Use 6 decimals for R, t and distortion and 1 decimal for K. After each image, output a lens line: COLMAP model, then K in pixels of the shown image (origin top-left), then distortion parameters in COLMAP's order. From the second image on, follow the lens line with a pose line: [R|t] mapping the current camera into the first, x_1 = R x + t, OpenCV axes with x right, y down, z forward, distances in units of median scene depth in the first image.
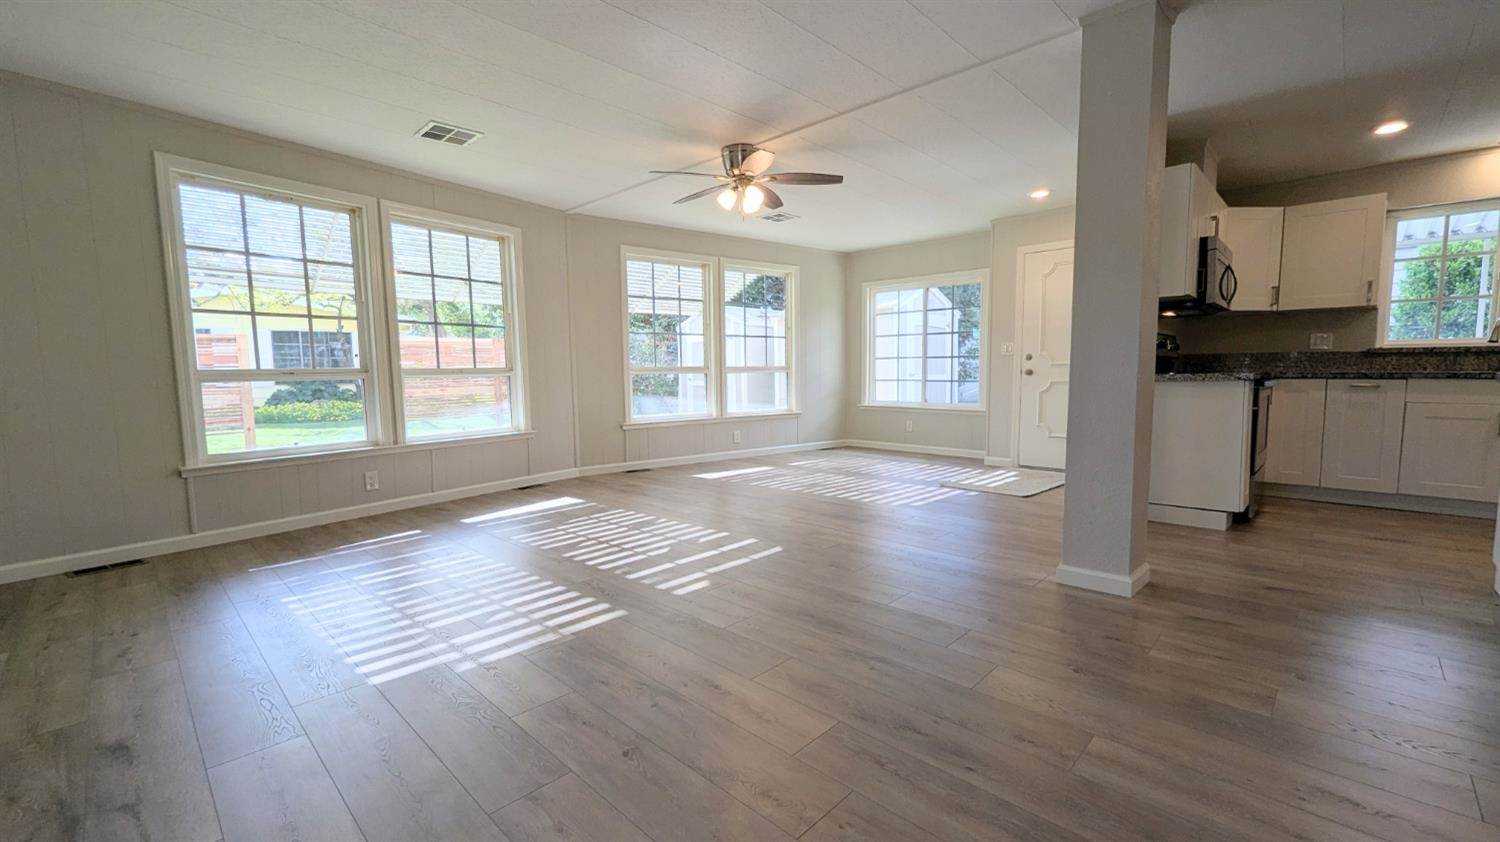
lens RADIAL K [[622.1, 0, 754.7], [0, 622.1, 428.3], [0, 0, 1]] dist [-0.002544, 0.000209]
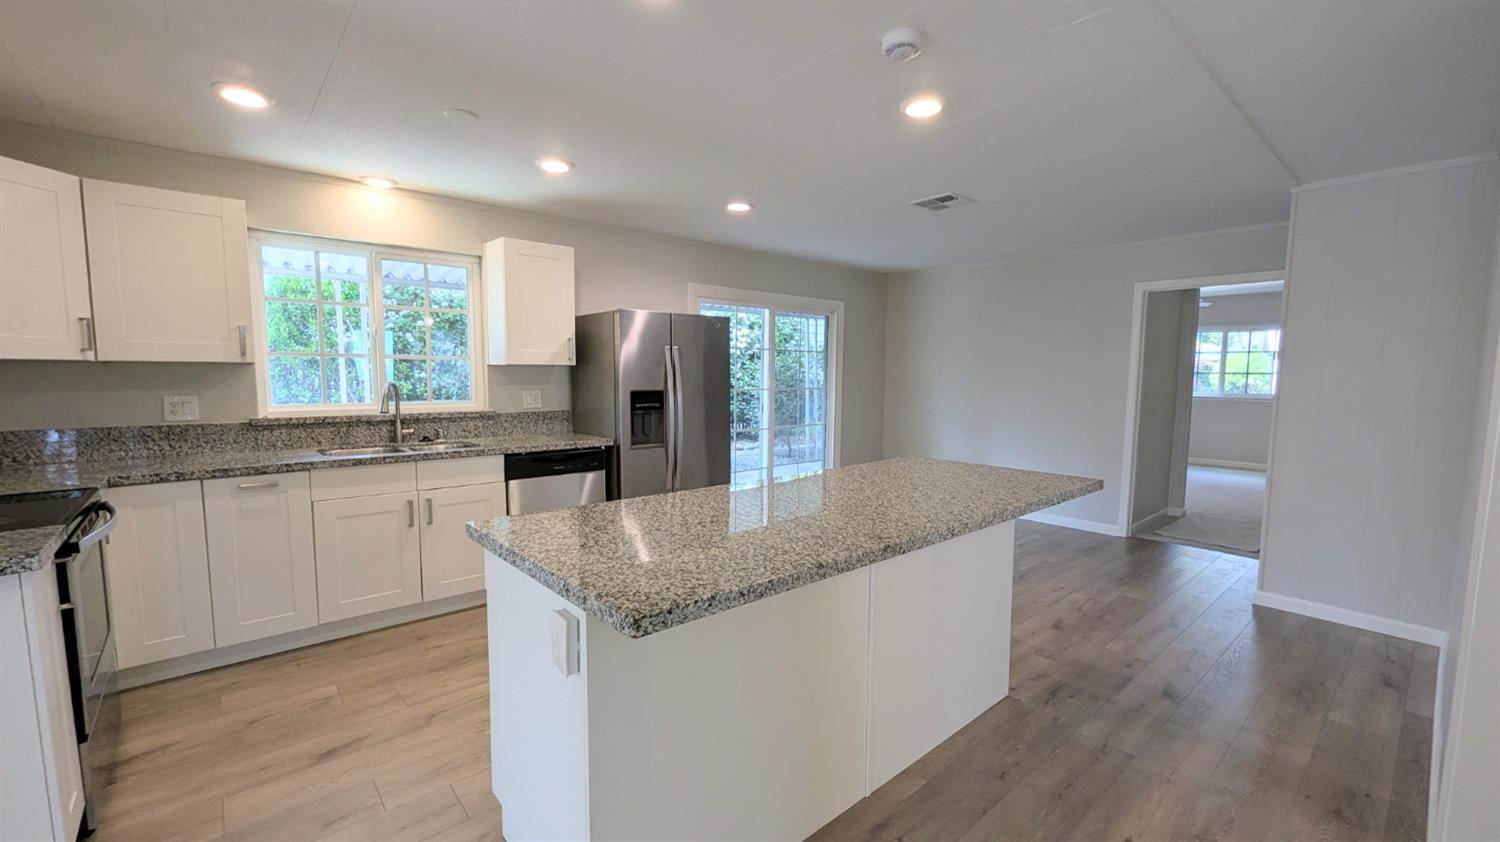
lens RADIAL K [[622.1, 0, 754.7], [0, 622.1, 428.3], [0, 0, 1]] dist [-0.002544, 0.000209]
pose [[0.083350, -0.087033, 0.992712, 0.378317], [0.083502, 0.993285, 0.080072, -0.144694], [-0.993016, 0.076219, 0.090058, 0.415589]]
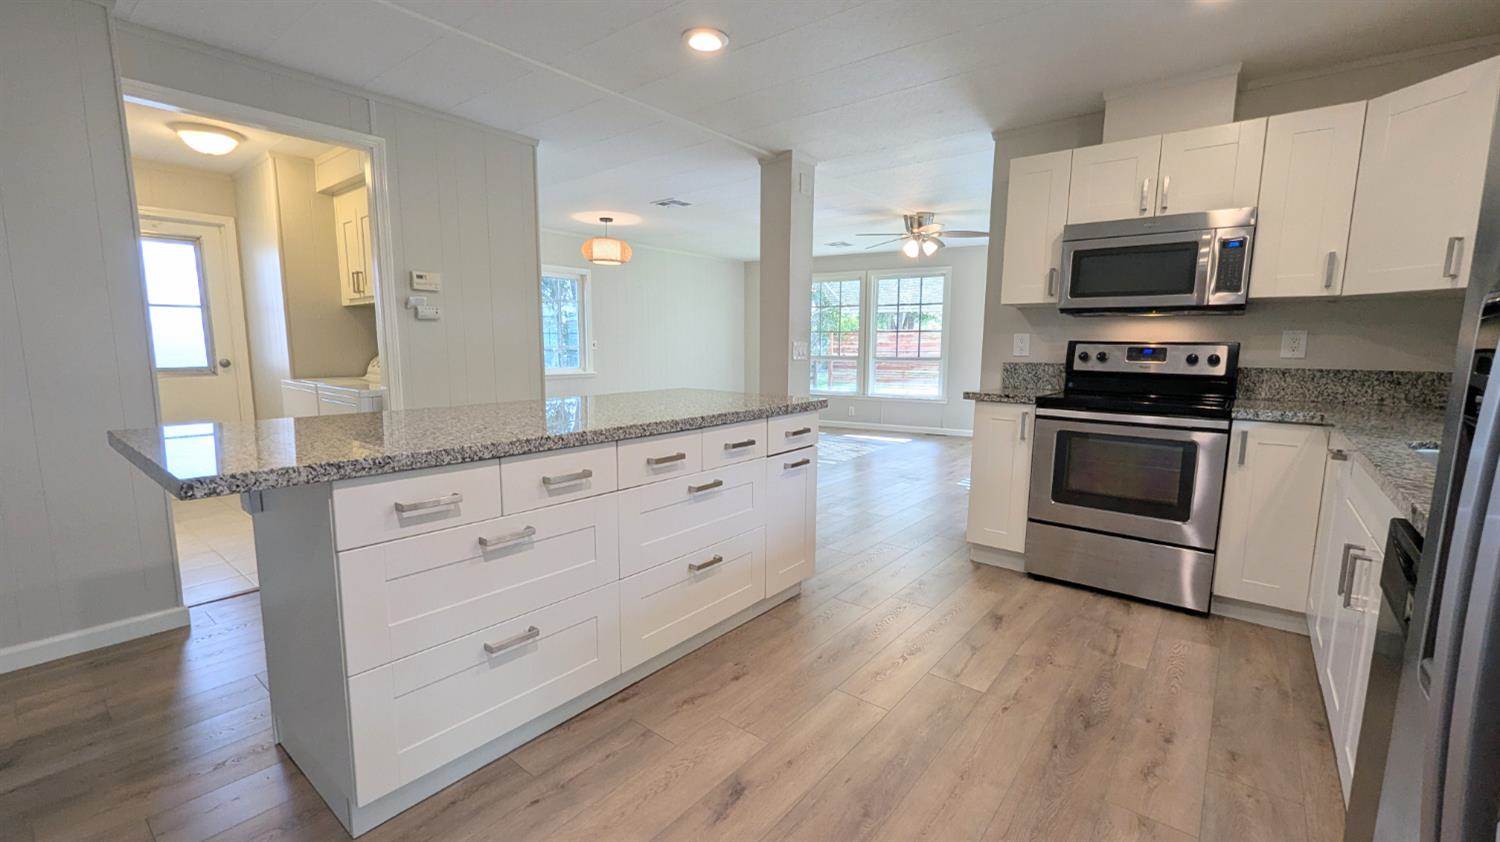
lens RADIAL K [[622.1, 0, 754.7], [0, 622.1, 428.3], [0, 0, 1]] dist [-0.002544, 0.000209]
pose [[0.099587, 0.144360, -0.984501, 1.450591], [-0.105278, 0.985395, 0.133842, -0.109078], [0.989444, 0.090318, 0.113330, 0.498571]]
